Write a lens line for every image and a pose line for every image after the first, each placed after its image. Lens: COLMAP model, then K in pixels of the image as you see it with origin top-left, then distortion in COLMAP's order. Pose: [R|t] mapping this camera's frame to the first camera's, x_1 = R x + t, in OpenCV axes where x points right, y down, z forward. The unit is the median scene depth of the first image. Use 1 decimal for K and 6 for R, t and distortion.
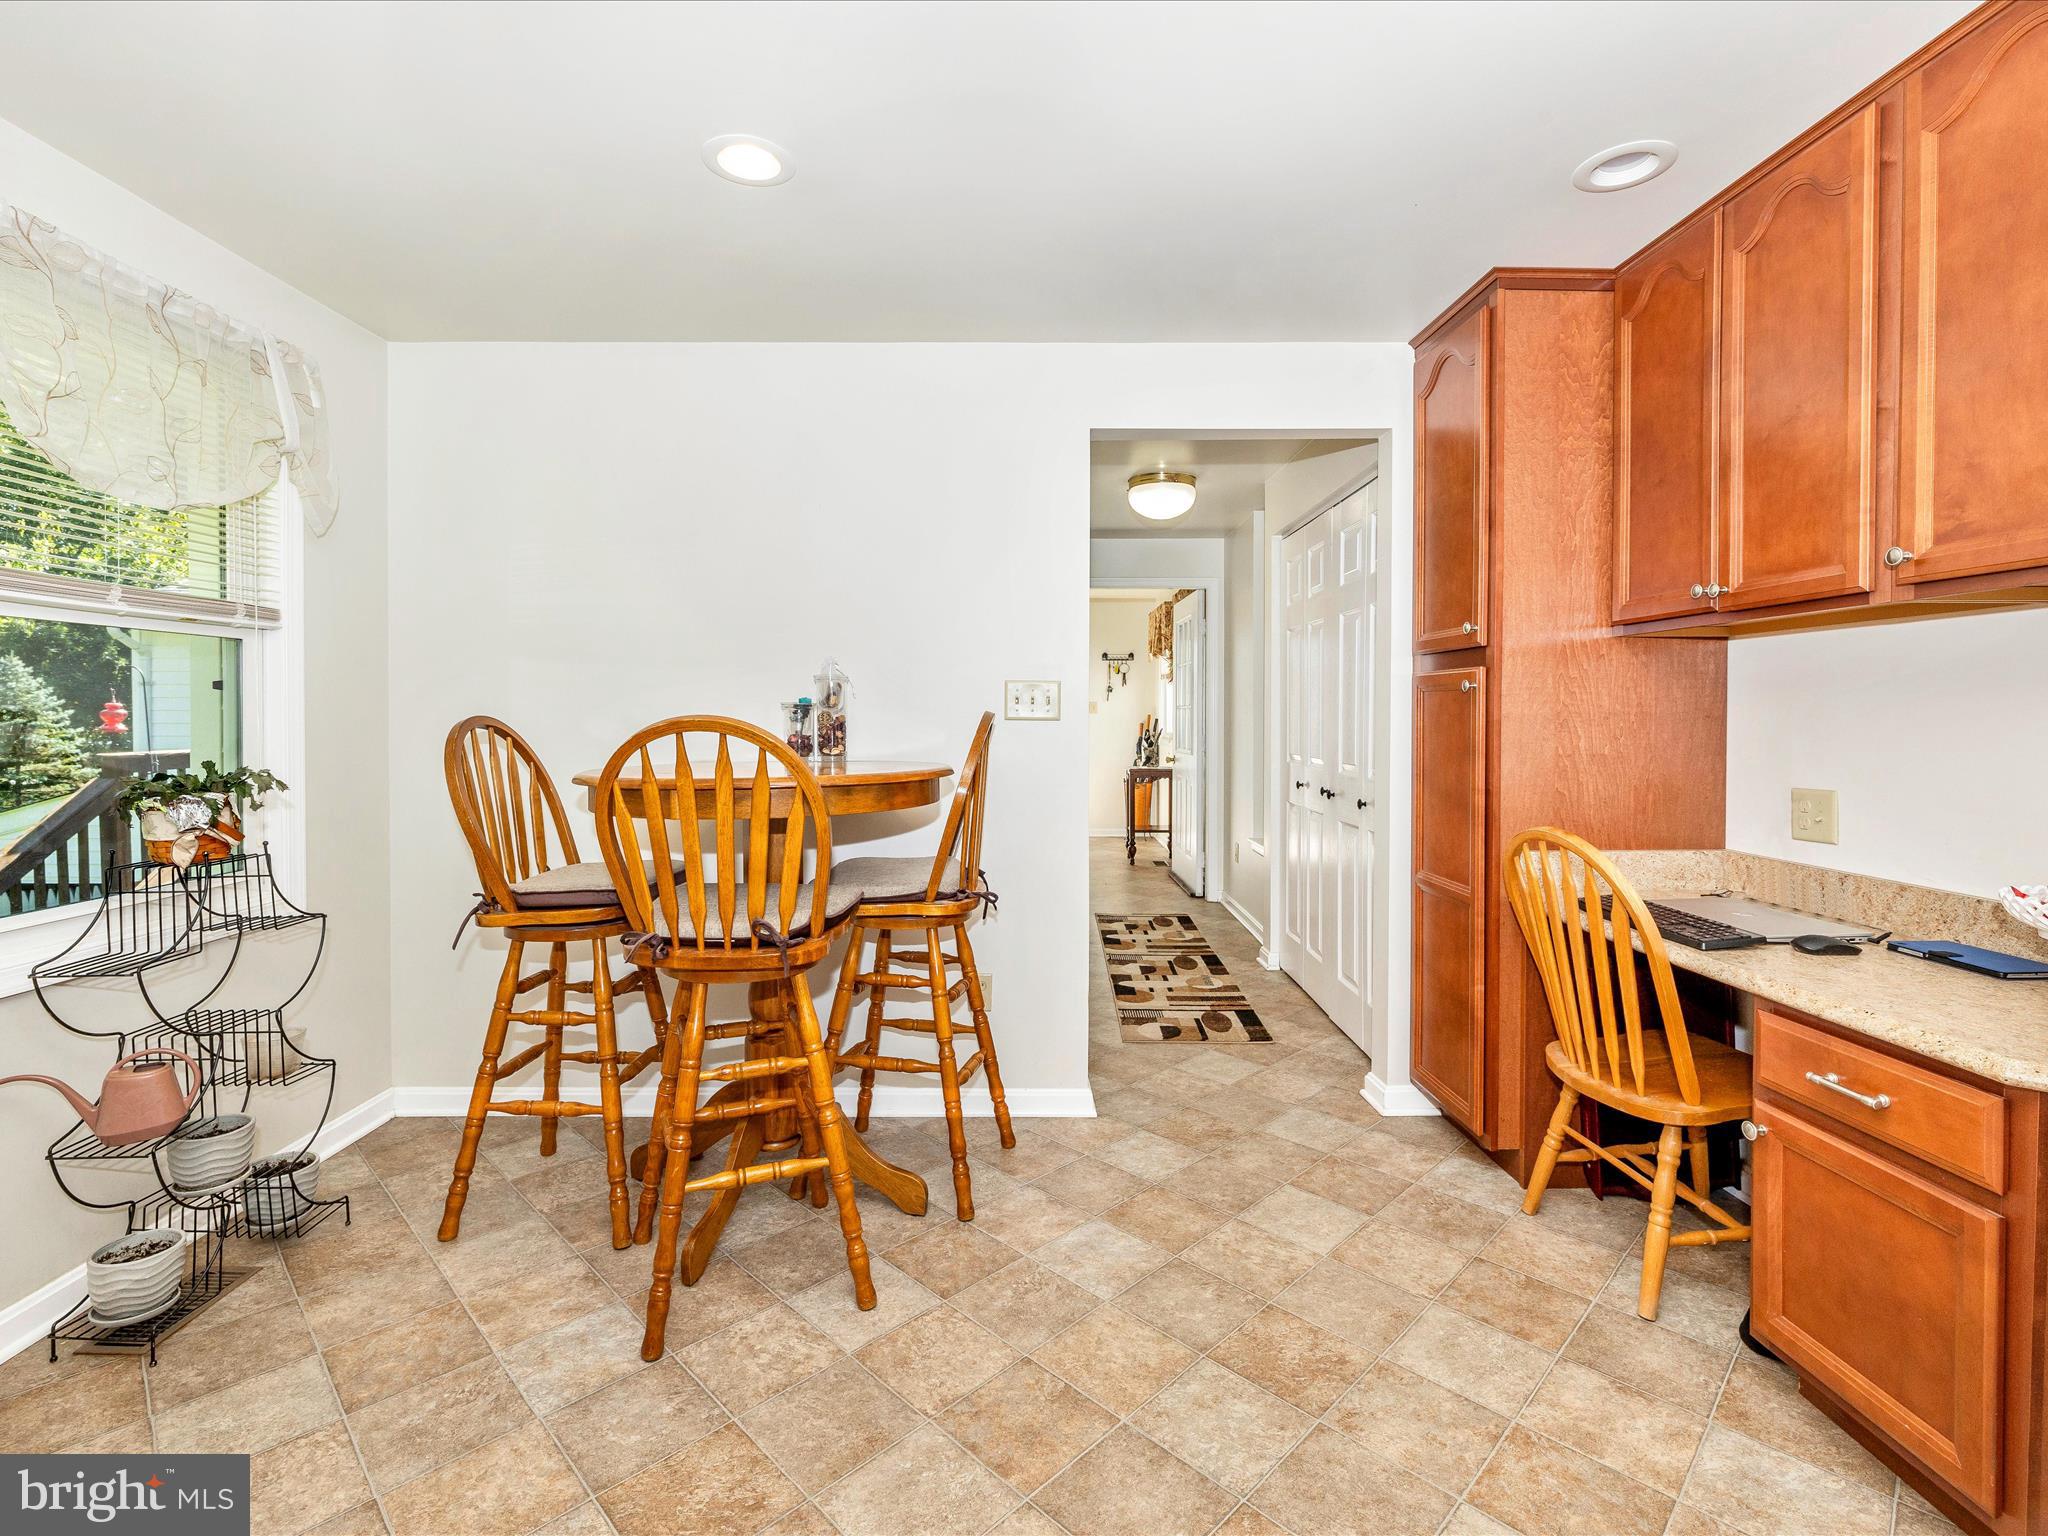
lens RADIAL K [[959.3, 0, 1026.8], [0, 959.3, 729.8], [0, 0, 1]] dist [-0.001970, 0.000271]
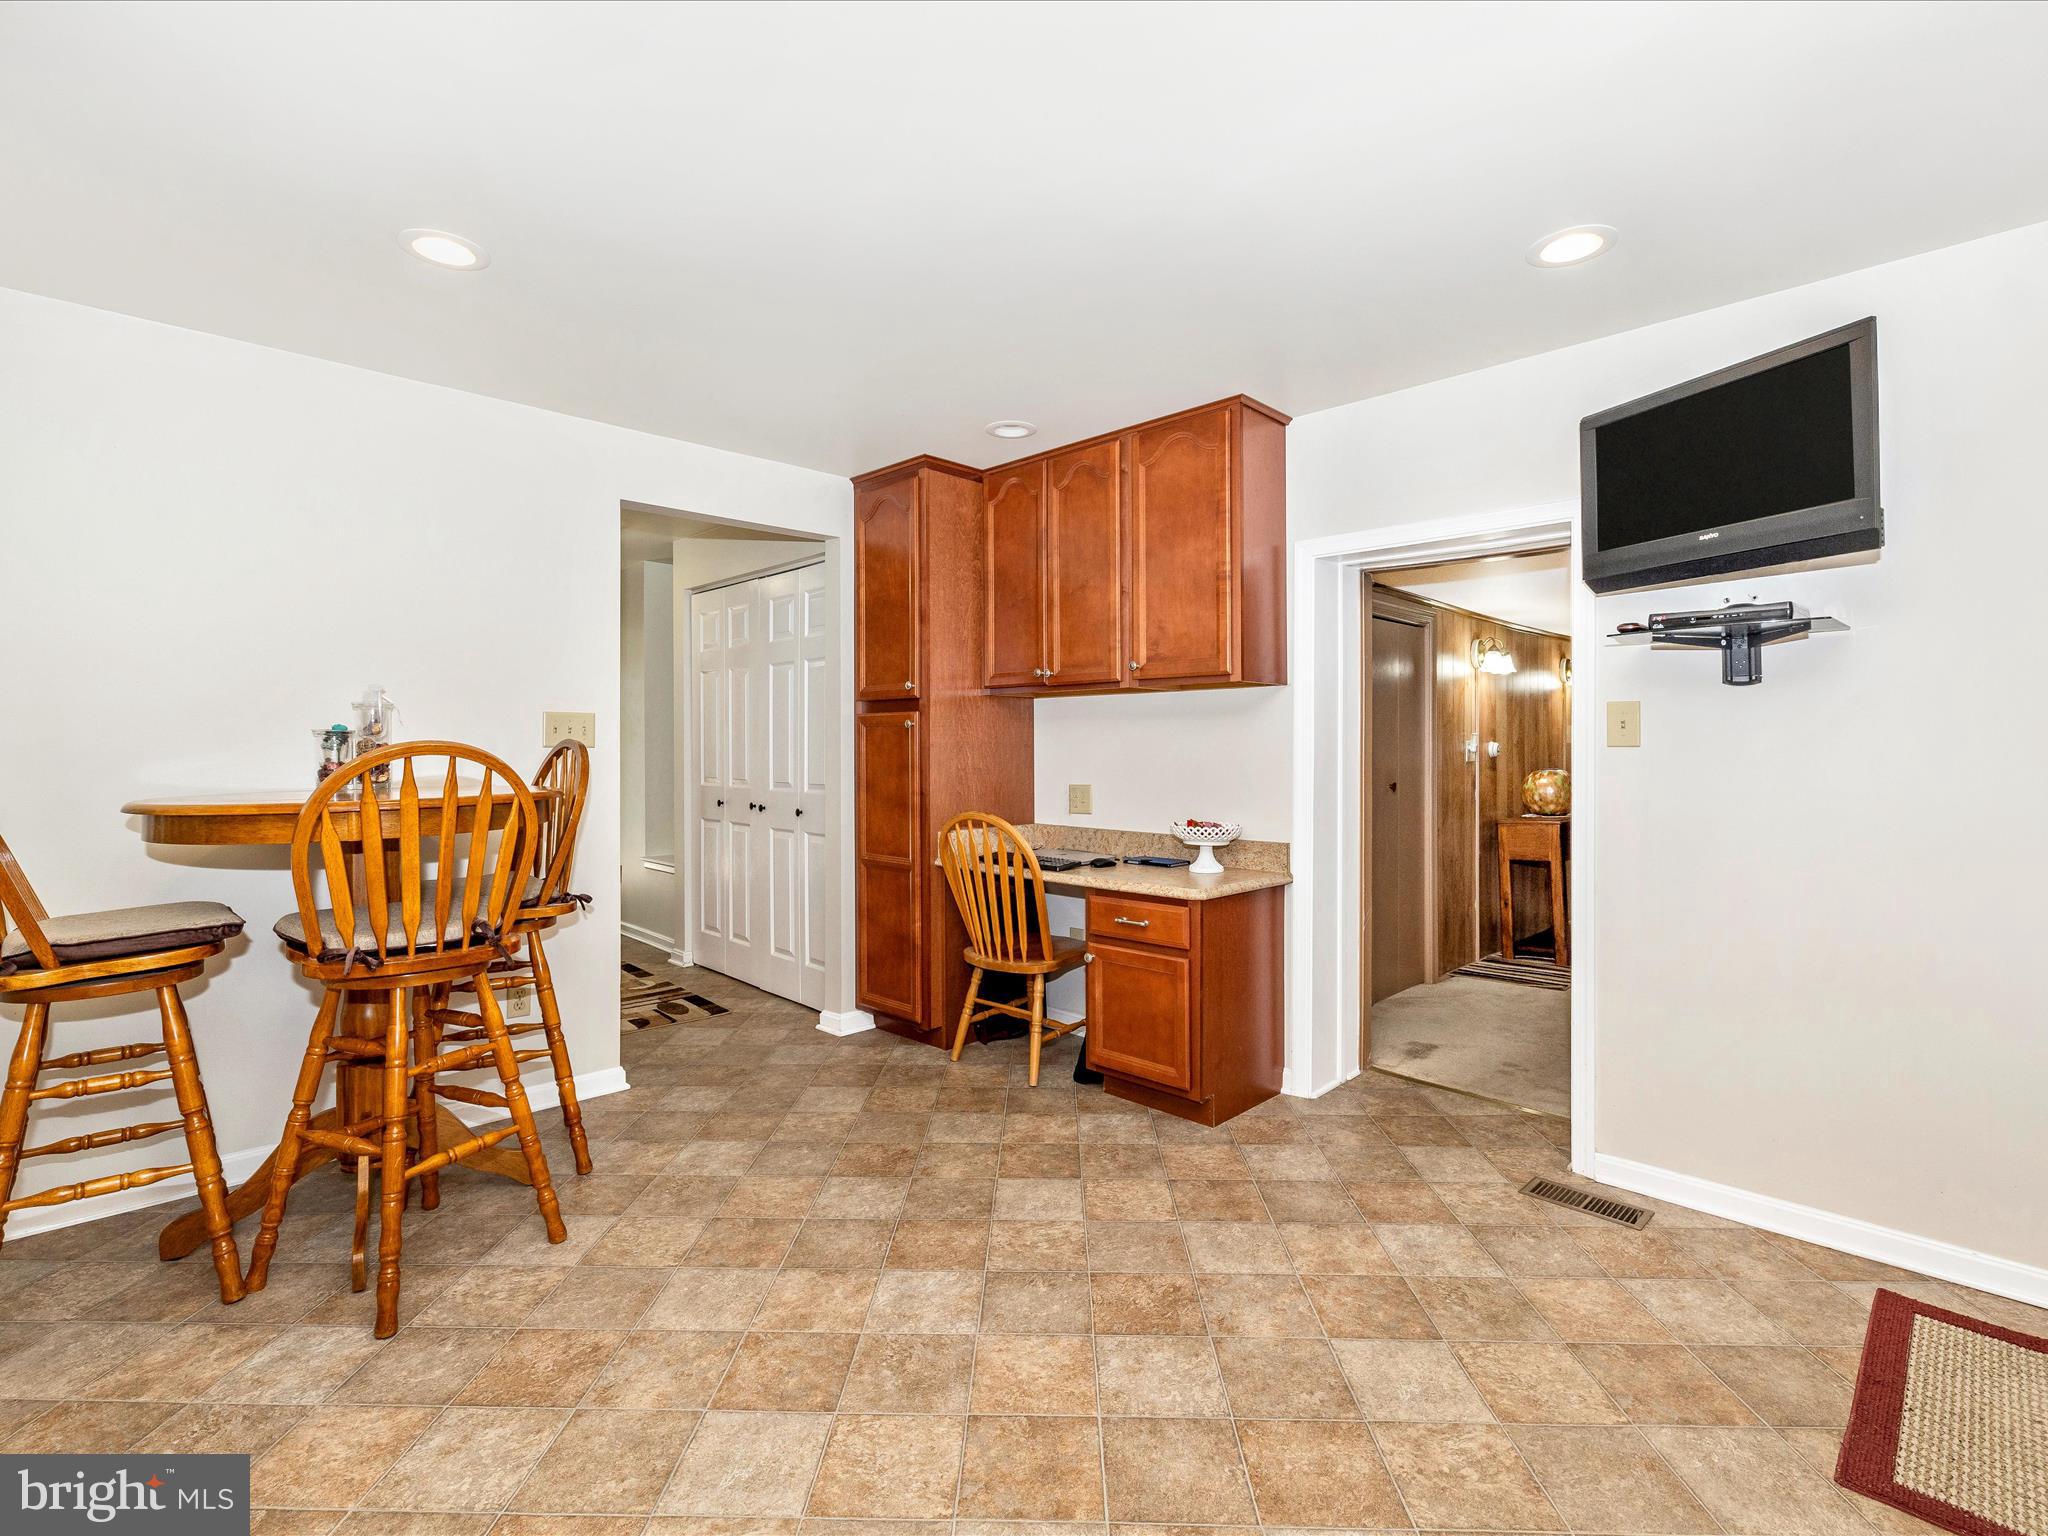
lens RADIAL K [[959.3, 0, 1026.8], [0, 959.3, 729.8], [0, 0, 1]] dist [-0.001970, 0.000271]
pose [[0.721876, 0.012864, 0.691903, -0.528679], [0.010706, 0.999500, -0.029752, 0.011587], [-0.691939, 0.028884, 0.721378, -0.250997]]
